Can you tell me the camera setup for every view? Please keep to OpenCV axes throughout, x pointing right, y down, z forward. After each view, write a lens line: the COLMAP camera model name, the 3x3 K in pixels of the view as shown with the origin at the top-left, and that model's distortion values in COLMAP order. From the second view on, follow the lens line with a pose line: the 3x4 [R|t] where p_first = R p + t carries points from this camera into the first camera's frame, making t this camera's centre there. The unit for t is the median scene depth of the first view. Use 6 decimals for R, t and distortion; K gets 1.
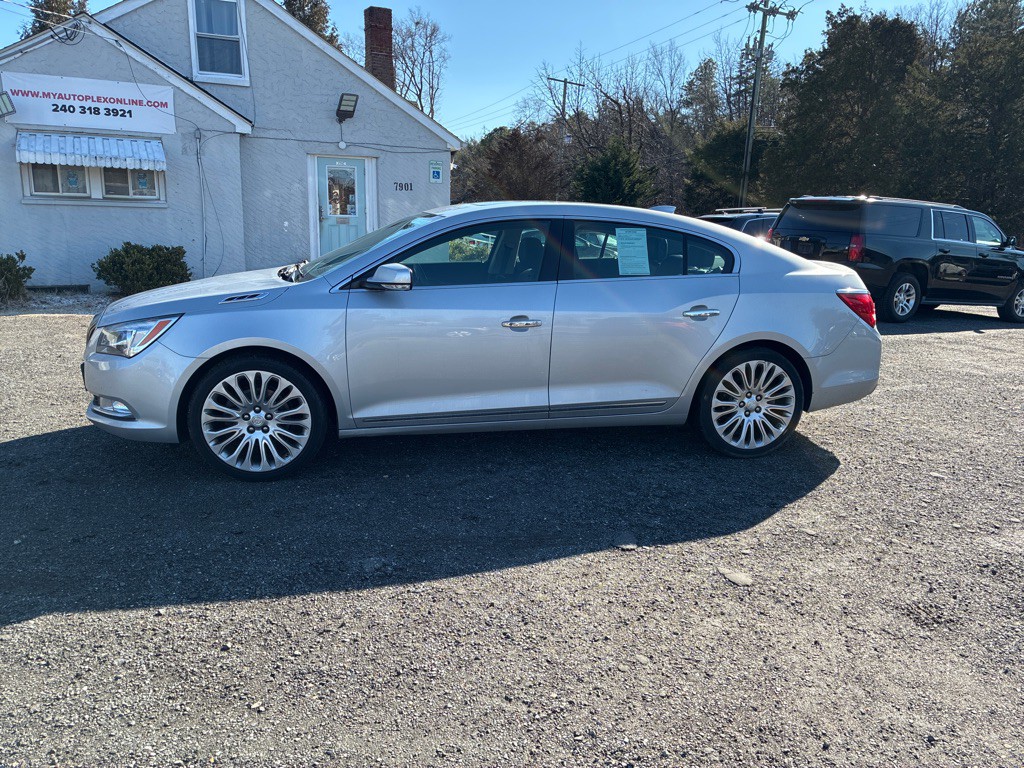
lens RADIAL K [[769.6, 0, 511.1], [0, 769.6, 392.9], [0, 0, 1]] dist [0.051410, -0.065689]
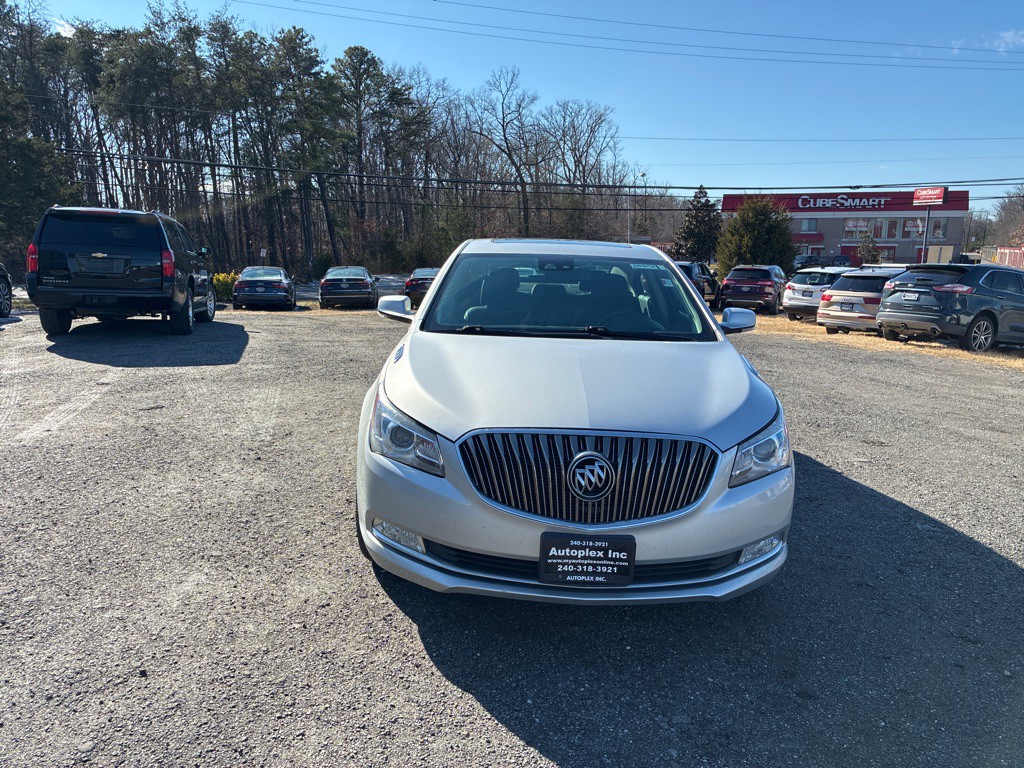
lens RADIAL K [[769.6, 0, 520.2], [0, 769.6, 389.0], [0, 0, 1]] dist [0.051410, -0.065689]
pose [[0.204559, -0.199149, 0.958382, -0.401005], [0.199657, 0.966991, 0.158323, -0.092388], [-0.958276, 0.158961, 0.237568, 0.340209]]
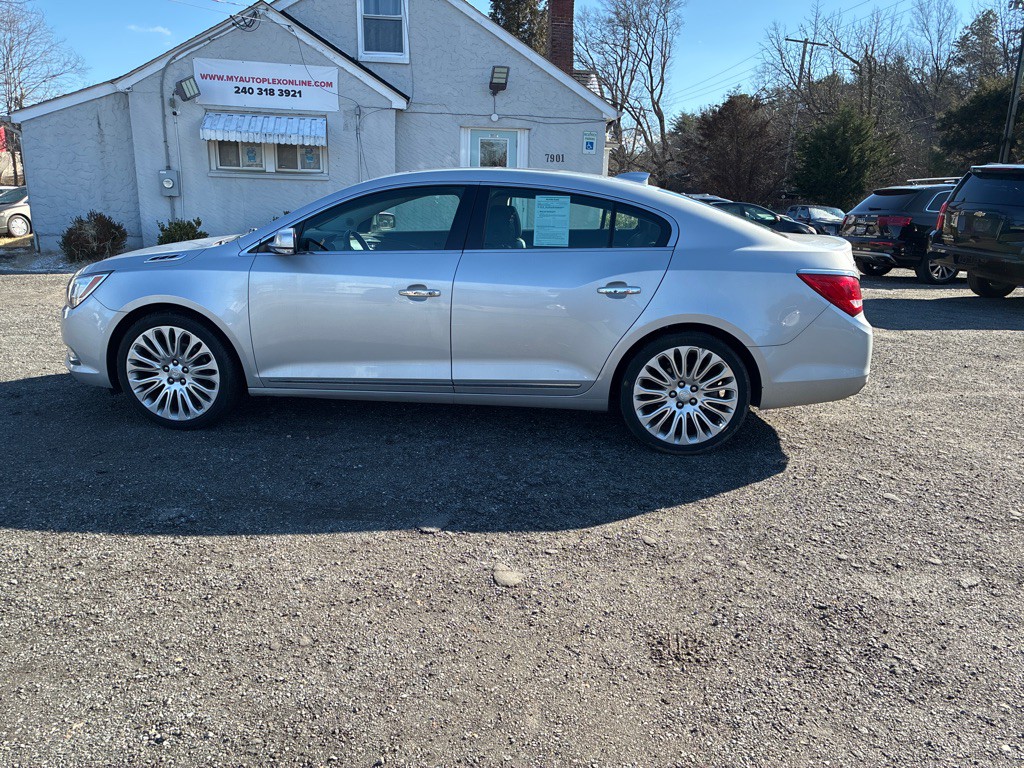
lens RADIAL K [[769.6, 0, 508.9], [0, 769.6, 386.3], [0, 0, 1]] dist [0.051410, -0.065689]
pose [[0.954805, 0.074463, -0.287756, 0.141672], [-0.067587, 0.997142, 0.033771, -0.004475], [0.289448, -0.012796, 0.957108, 0.033411]]
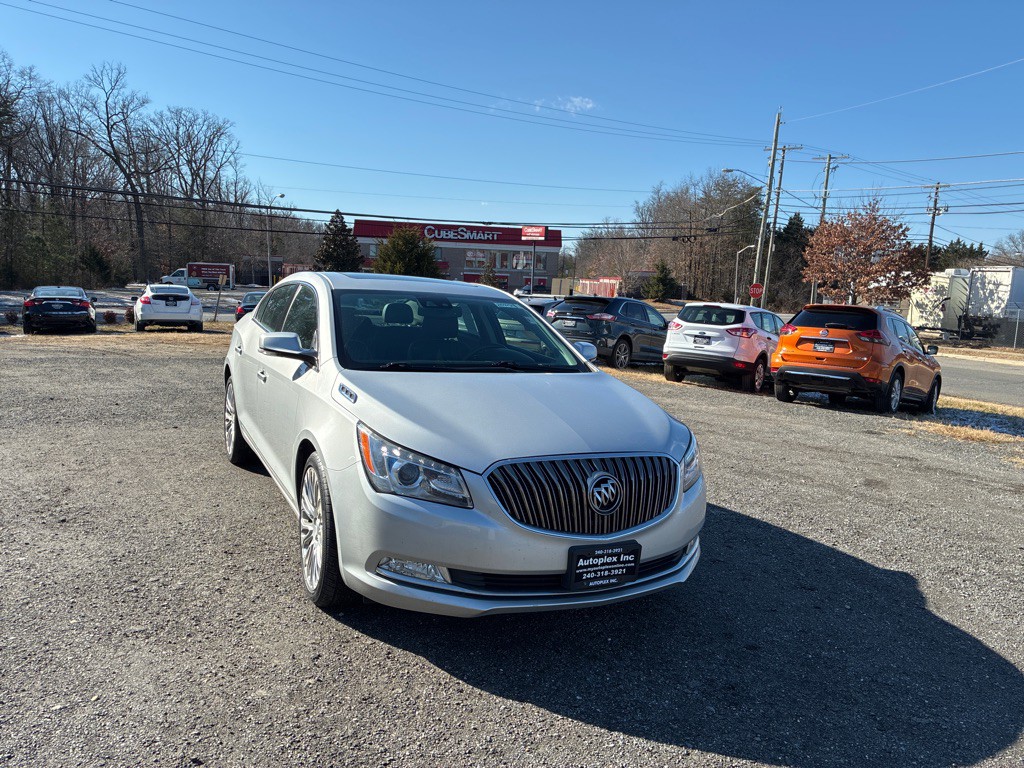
lens RADIAL K [[769.6, 0, 517.1], [0, 769.6, 384.9], [0, 0, 1]] dist [0.051410, -0.065689]
pose [[-0.259048, -0.166235, 0.951451, -0.421017], [0.155717, 0.965003, 0.211000, -0.121703], [-0.953229, 0.202817, -0.224096, 0.450008]]
